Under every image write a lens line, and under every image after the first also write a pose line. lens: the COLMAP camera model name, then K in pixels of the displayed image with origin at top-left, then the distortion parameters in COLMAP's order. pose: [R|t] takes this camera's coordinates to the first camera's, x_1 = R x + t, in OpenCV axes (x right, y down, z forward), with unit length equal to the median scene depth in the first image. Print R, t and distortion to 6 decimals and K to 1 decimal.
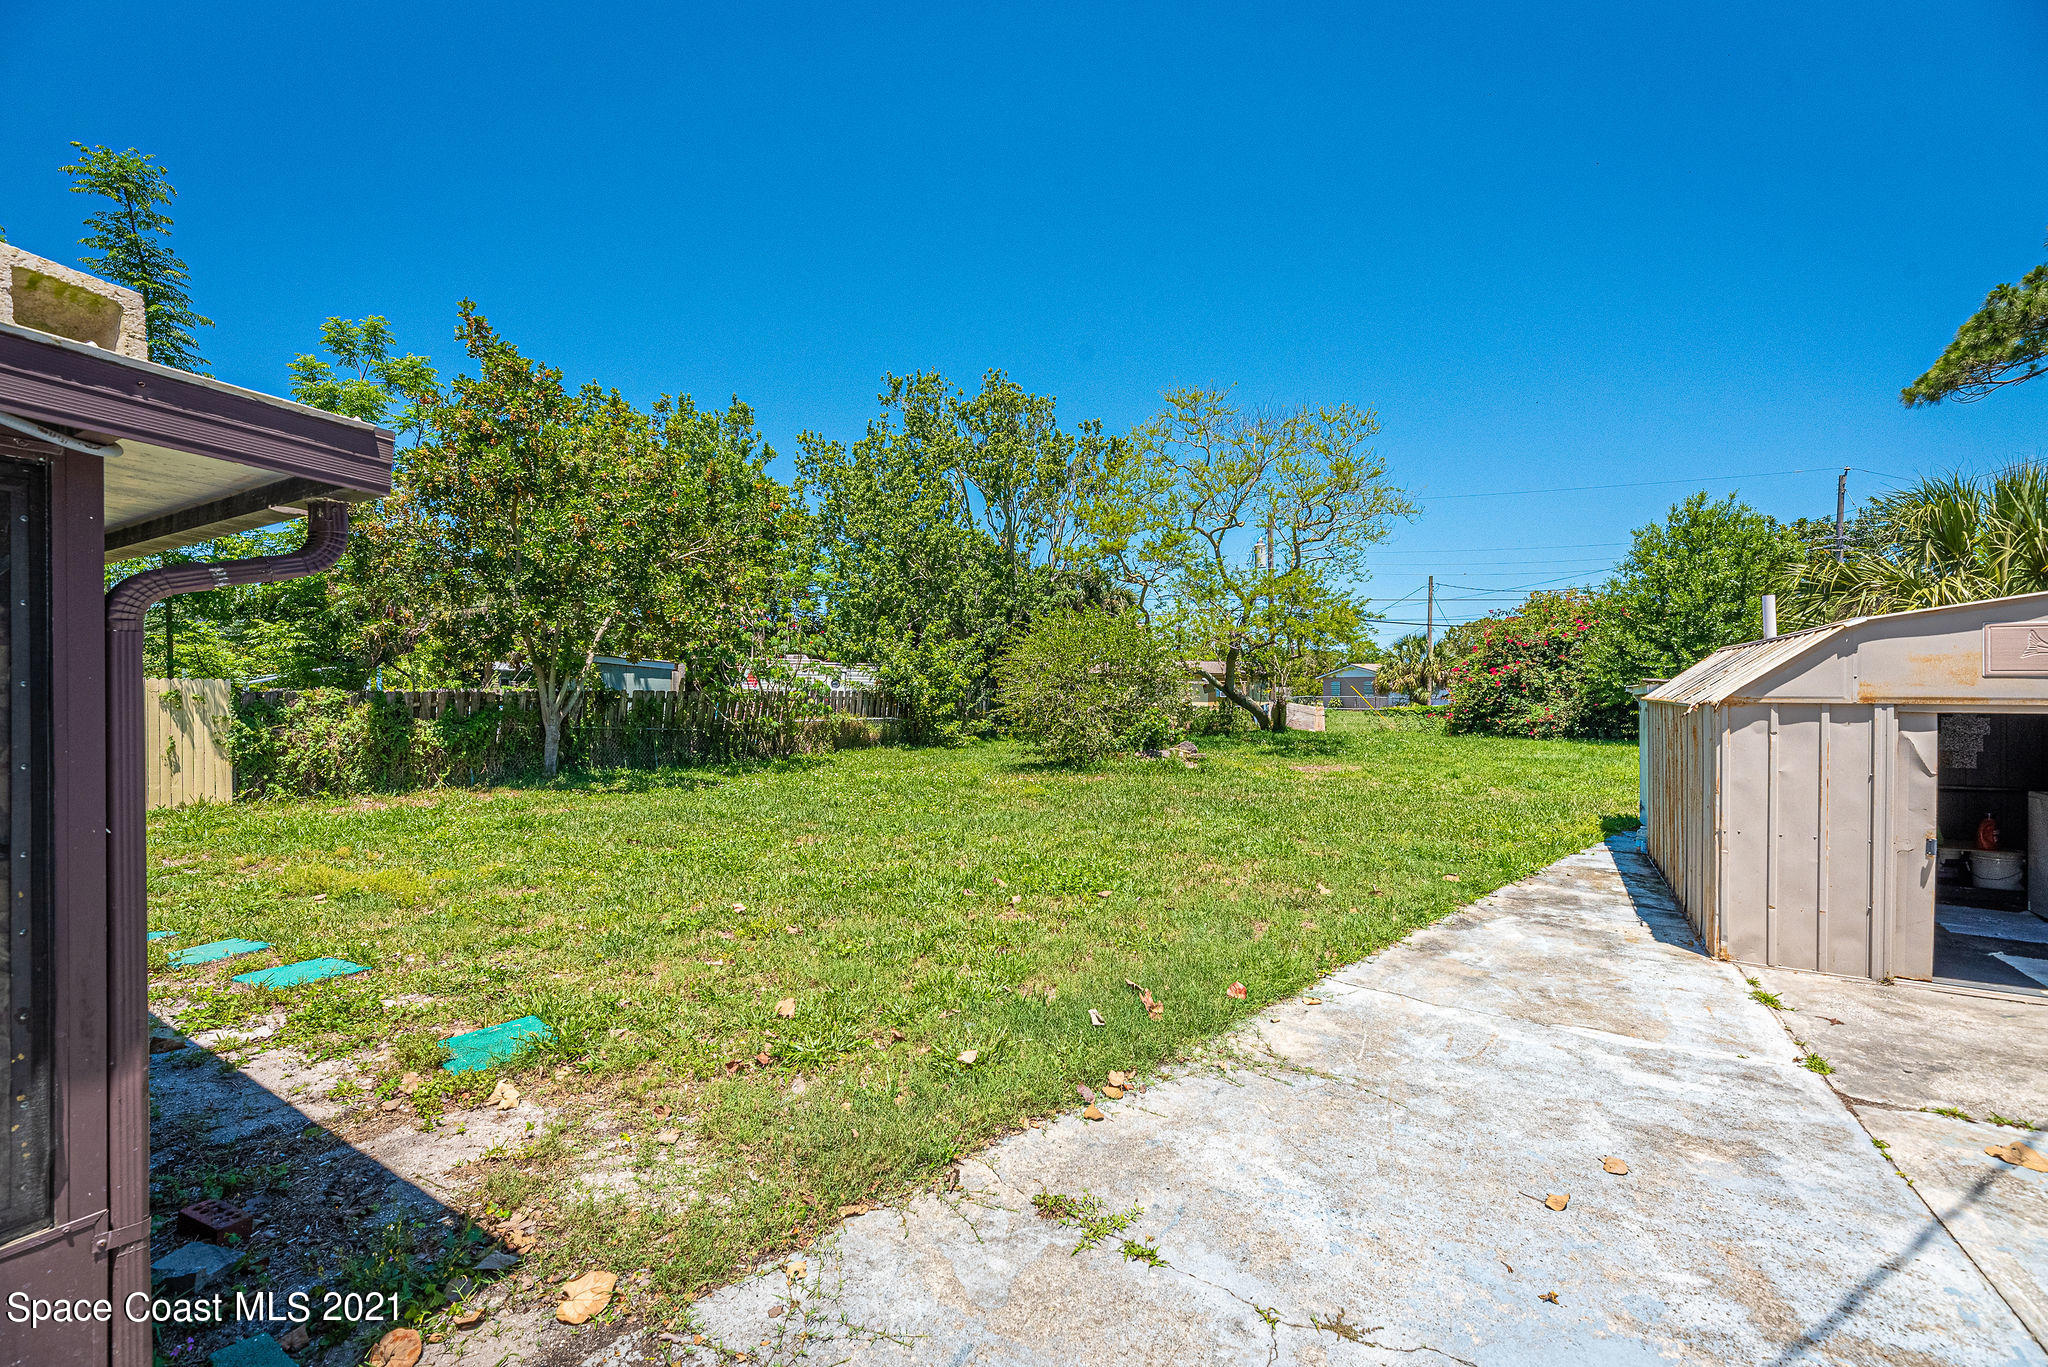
lens RADIAL K [[850.5, 0, 1019.6], [0, 850.5, 687.4], [0, 0, 1]] dist [-0.001254, -0.000270]
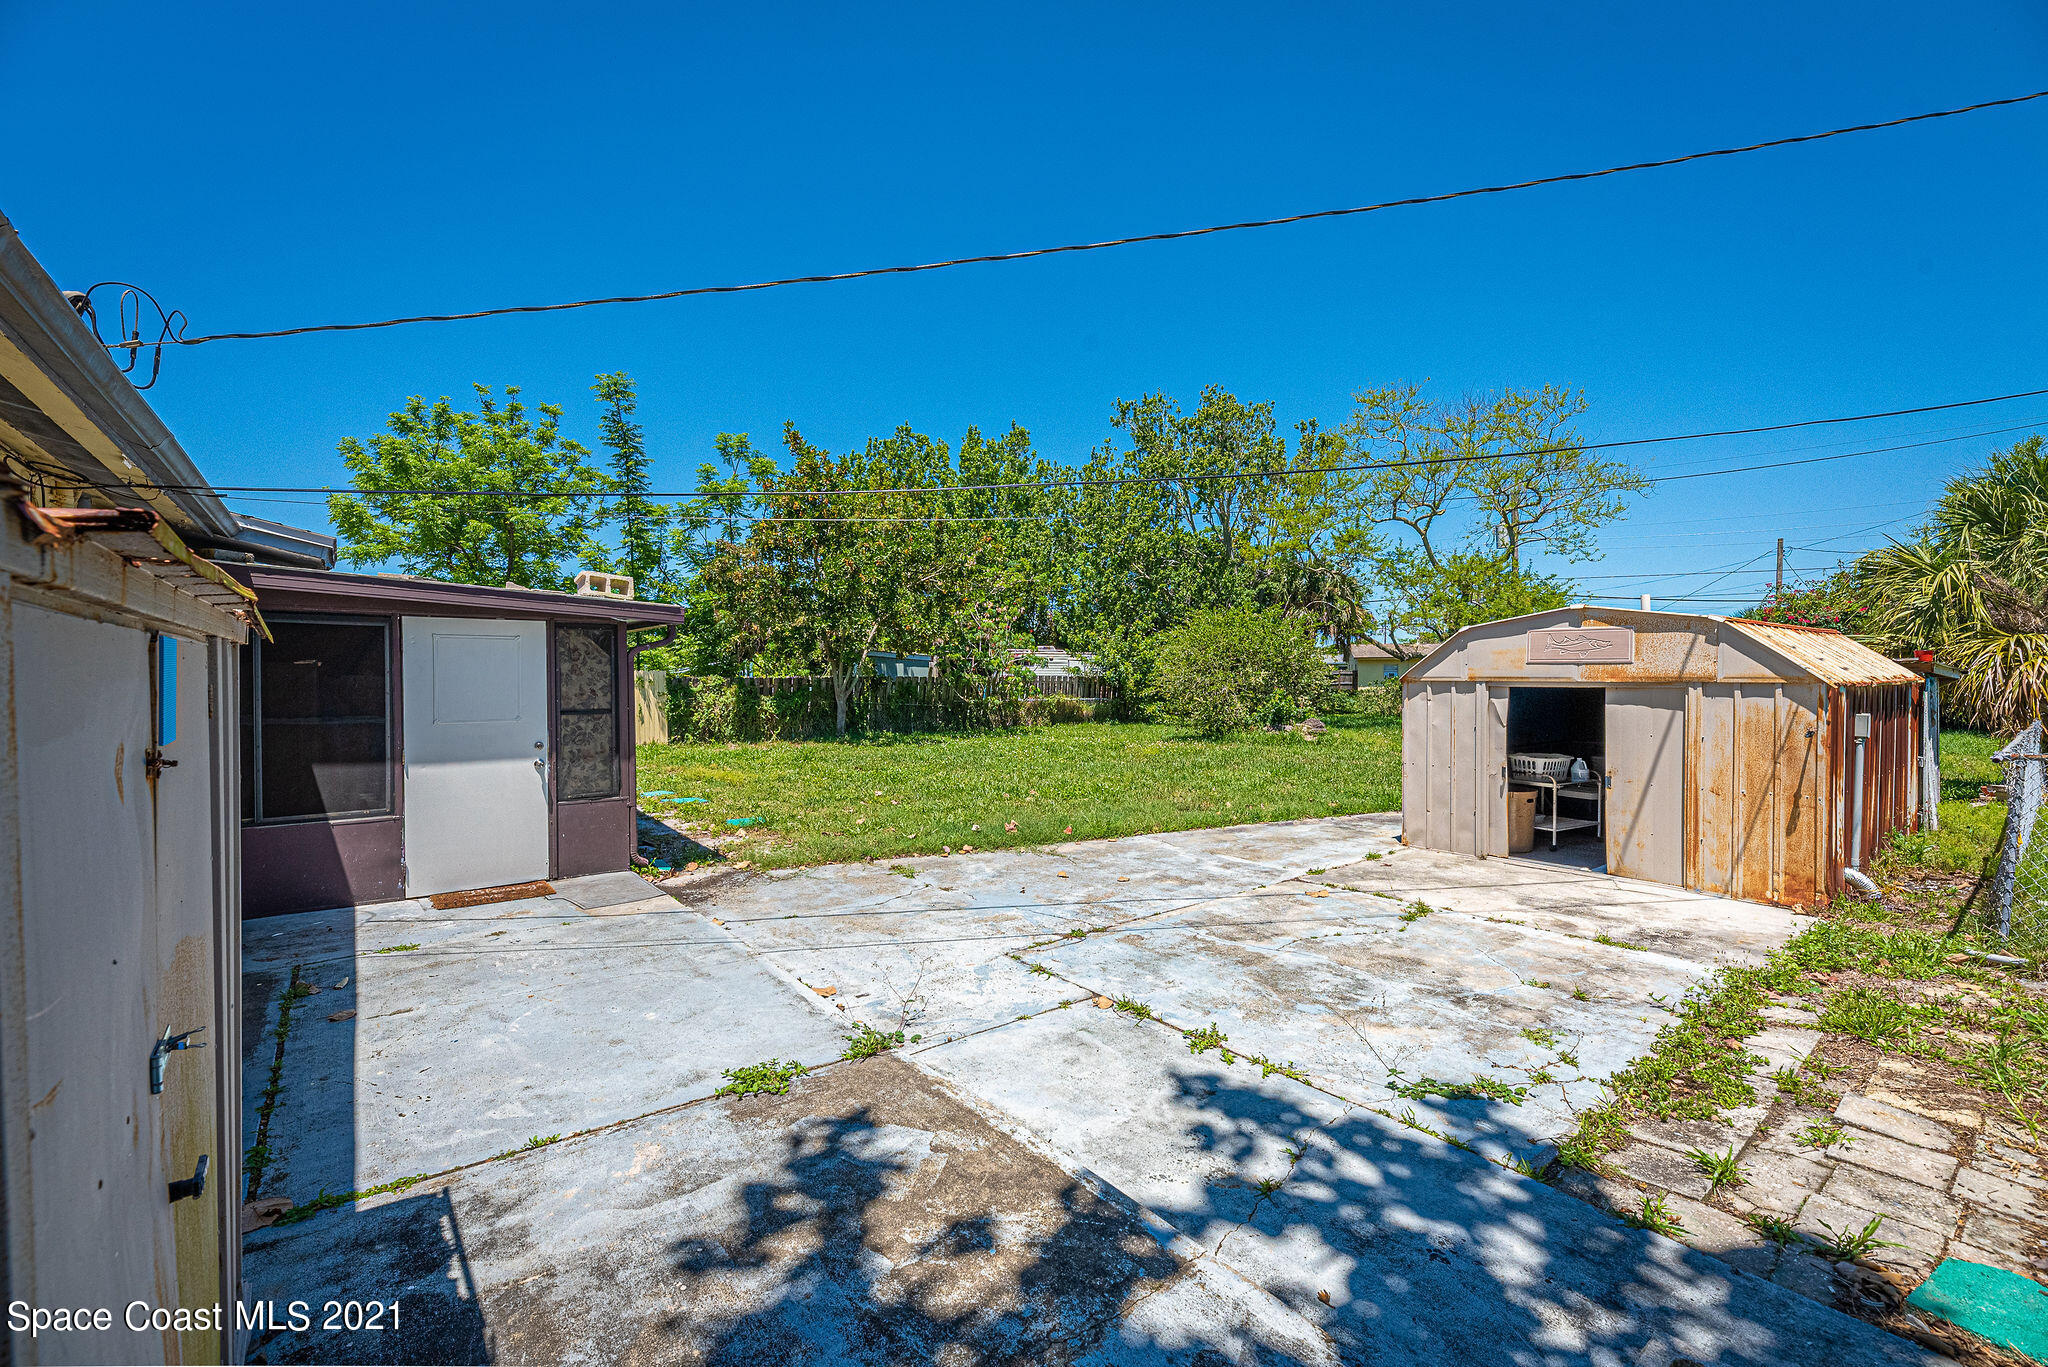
lens RADIAL K [[871.7, 0, 1018.2], [0, 871.7, 677.4], [0, 0, 1]] dist [-0.000295, -0.000204]
pose [[0.930692, -0.003949, -0.365783, 0.287997], [0.005809, 0.999975, 0.003986, 0.000391], [0.365758, -0.005834, 0.930692, -0.289099]]
